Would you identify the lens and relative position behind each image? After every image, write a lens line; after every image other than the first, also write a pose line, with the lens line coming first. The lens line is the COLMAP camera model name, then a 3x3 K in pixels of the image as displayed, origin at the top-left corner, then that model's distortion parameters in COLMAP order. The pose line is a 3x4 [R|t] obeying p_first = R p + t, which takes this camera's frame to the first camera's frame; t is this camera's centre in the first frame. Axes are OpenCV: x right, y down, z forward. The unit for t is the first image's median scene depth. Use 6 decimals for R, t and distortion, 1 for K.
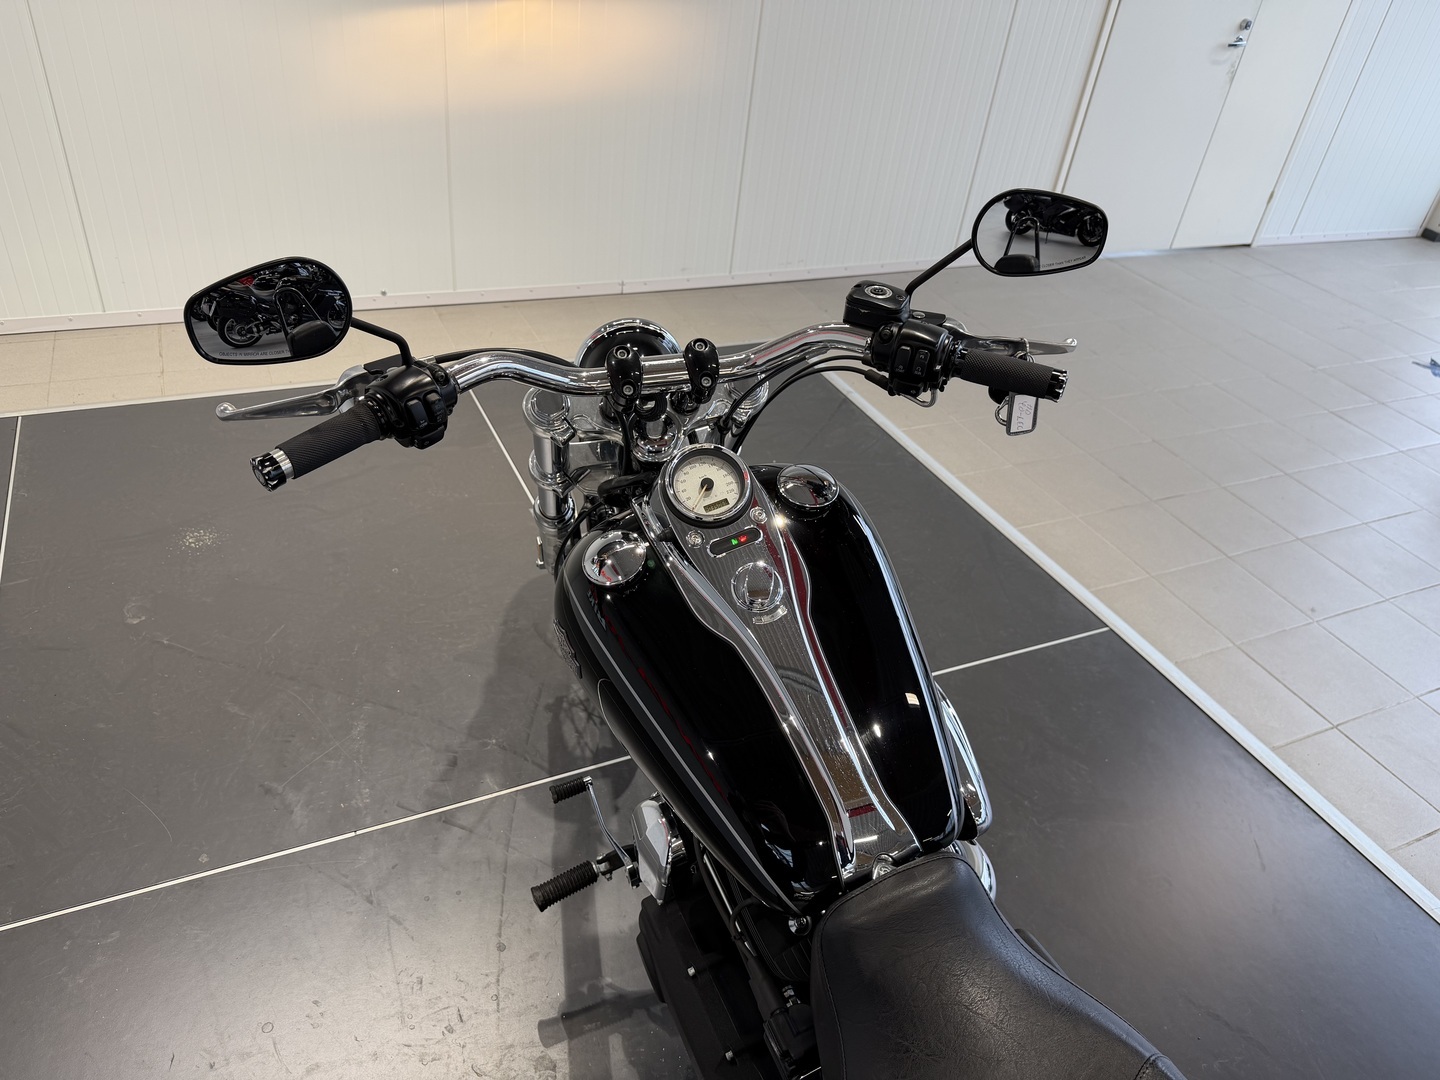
lens RADIAL K [[1029.5, 0, 712.4], [0, 1029.5, 533.5], [0, 0, 1]] dist [0.026085, -0.043632]
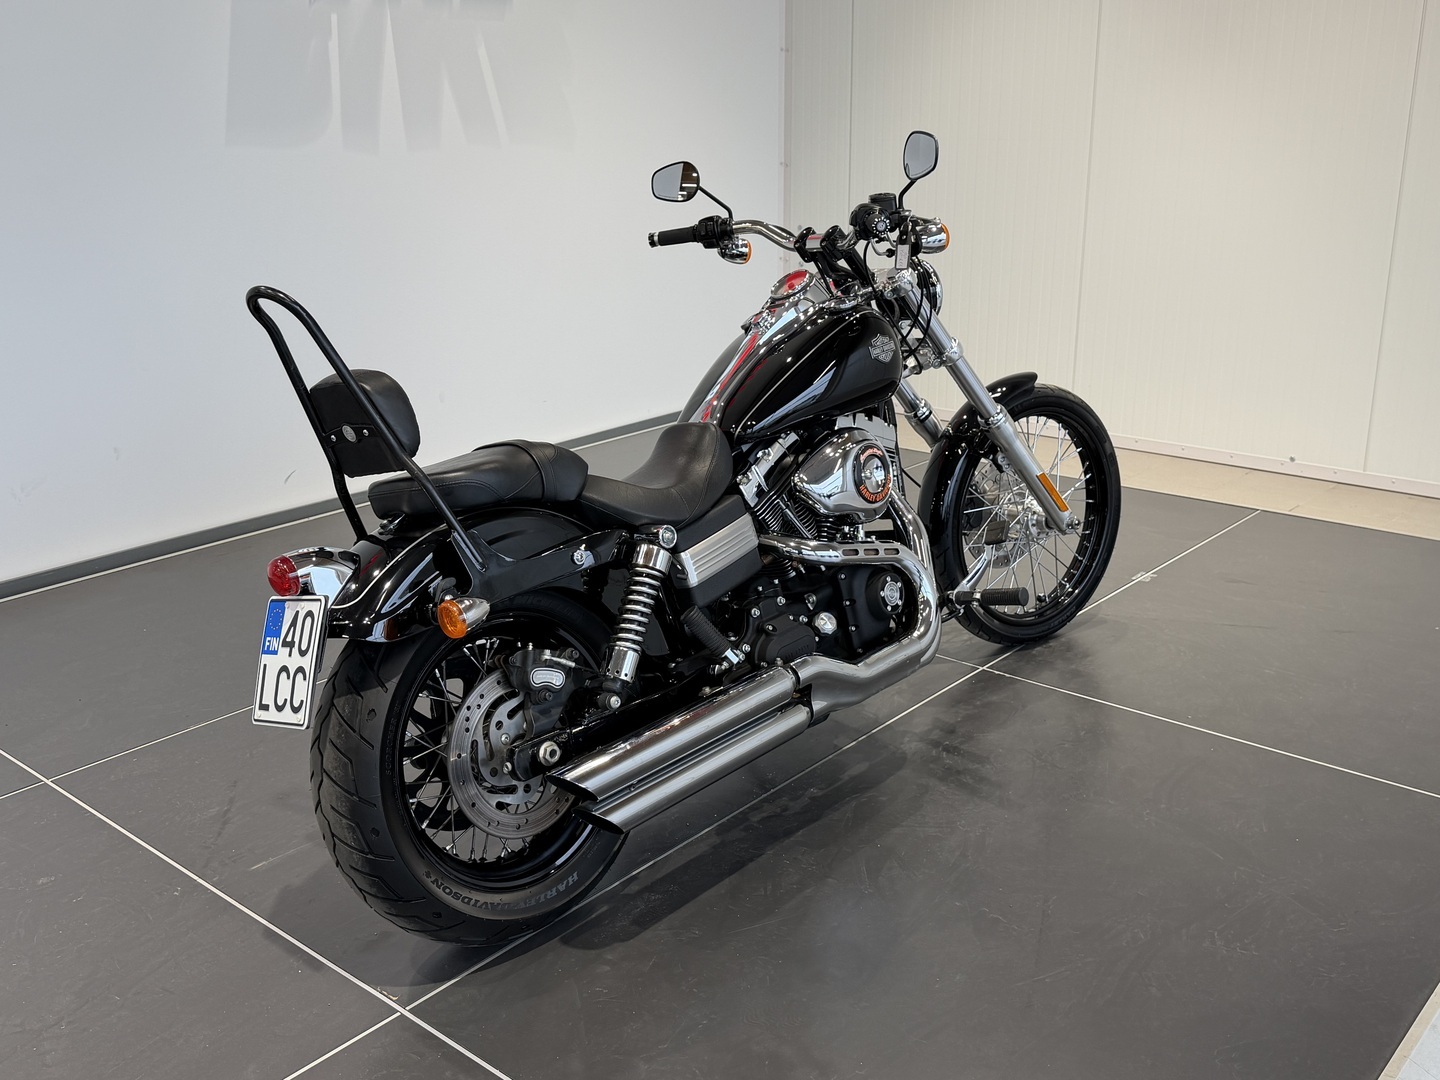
lens RADIAL K [[1418.7, 0, 724.9], [0, 1418.7, 537.7], [0, 0, 1]] dist [0.052882, -0.000392]
pose [[0.396532, 0.159401, -0.904076, 2.335404], [-0.473105, 0.879444, -0.052448, 0.545273], [0.786724, 0.448520, 0.424141, -0.021439]]
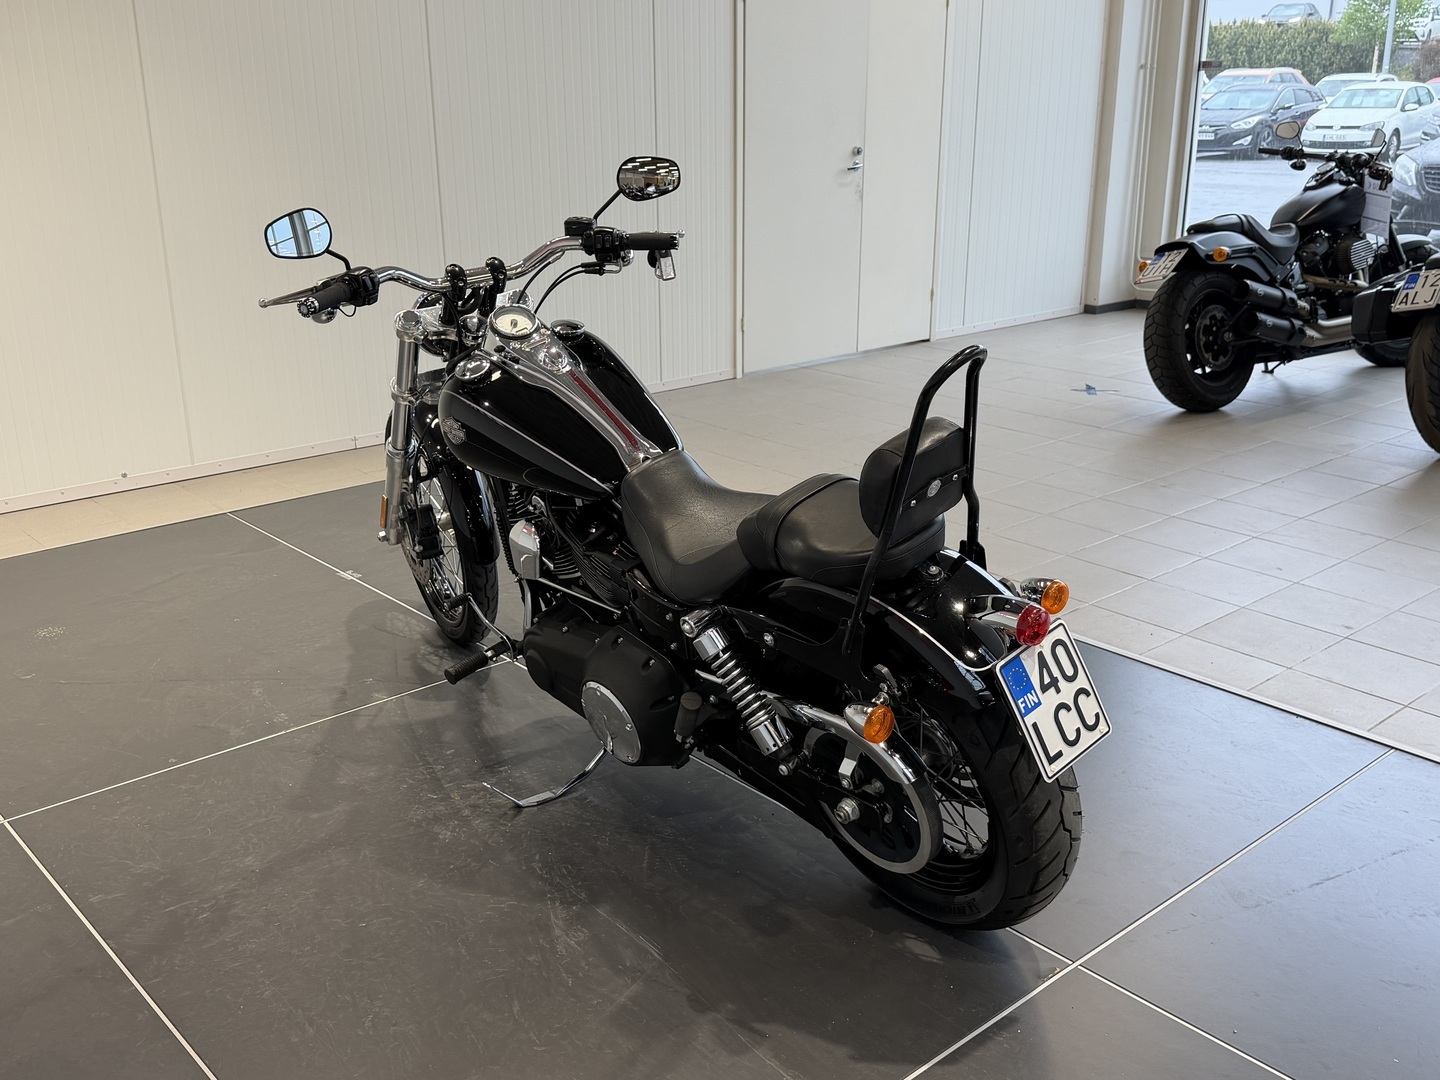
lens RADIAL K [[1418.7, 0, 724.9], [0, 1418.7, 537.7], [0, 0, 1]] dist [0.052882, -0.000392]
pose [[0.950861, -0.197397, 0.238534, -0.319588], [0.254675, 0.936776, -0.239983, 0.990292], [-0.176081, 0.288939, 0.941015, -1.321426]]
